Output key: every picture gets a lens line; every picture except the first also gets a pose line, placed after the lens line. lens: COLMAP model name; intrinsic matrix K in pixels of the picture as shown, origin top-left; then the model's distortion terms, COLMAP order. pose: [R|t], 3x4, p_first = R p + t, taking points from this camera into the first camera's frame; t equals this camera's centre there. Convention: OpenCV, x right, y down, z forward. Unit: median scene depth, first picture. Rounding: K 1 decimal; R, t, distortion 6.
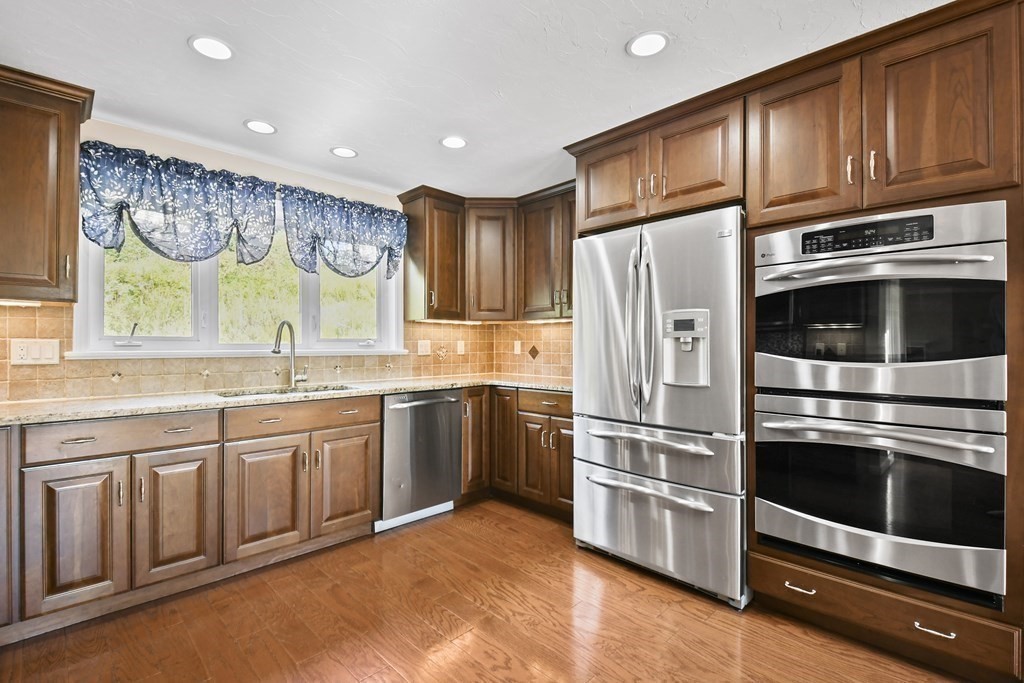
lens RADIAL K [[453.1, 0, 517.5], [0, 453.1, 346.6], [0, 0, 1]] dist [0.003631, -0.002863]
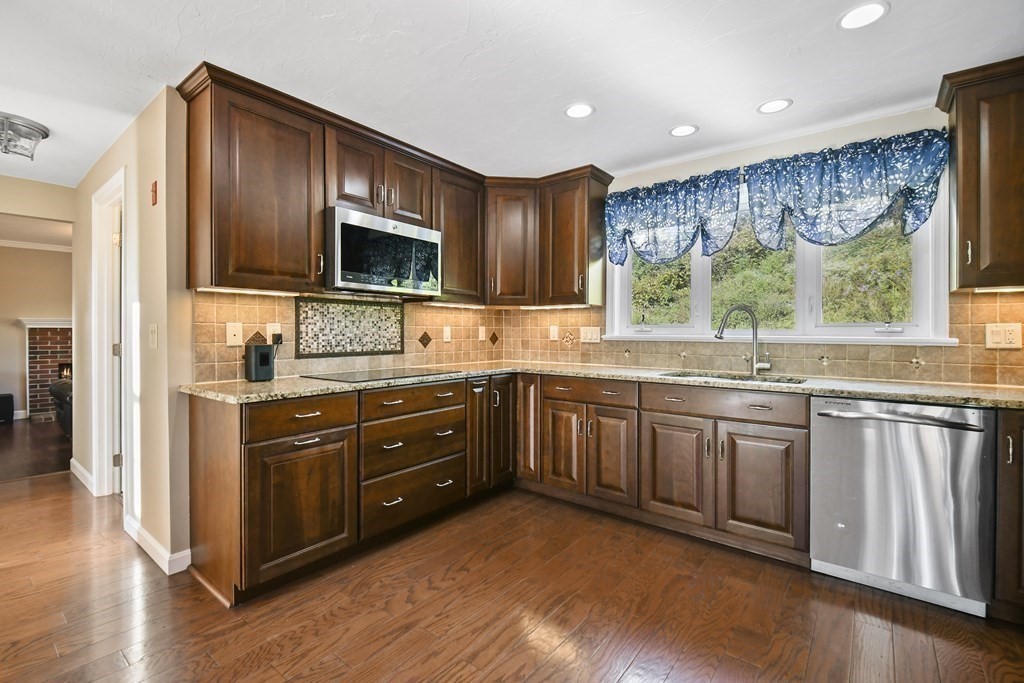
lens RADIAL K [[453.1, 0, 508.2], [0, 453.1, 336.4], [0, 0, 1]] dist [0.003631, -0.002863]
pose [[0.120553, 0.012619, -0.992627, 0.420469], [-0.003561, 0.999918, 0.012280, -0.001830], [0.992701, 0.002055, 0.120588, 0.402784]]
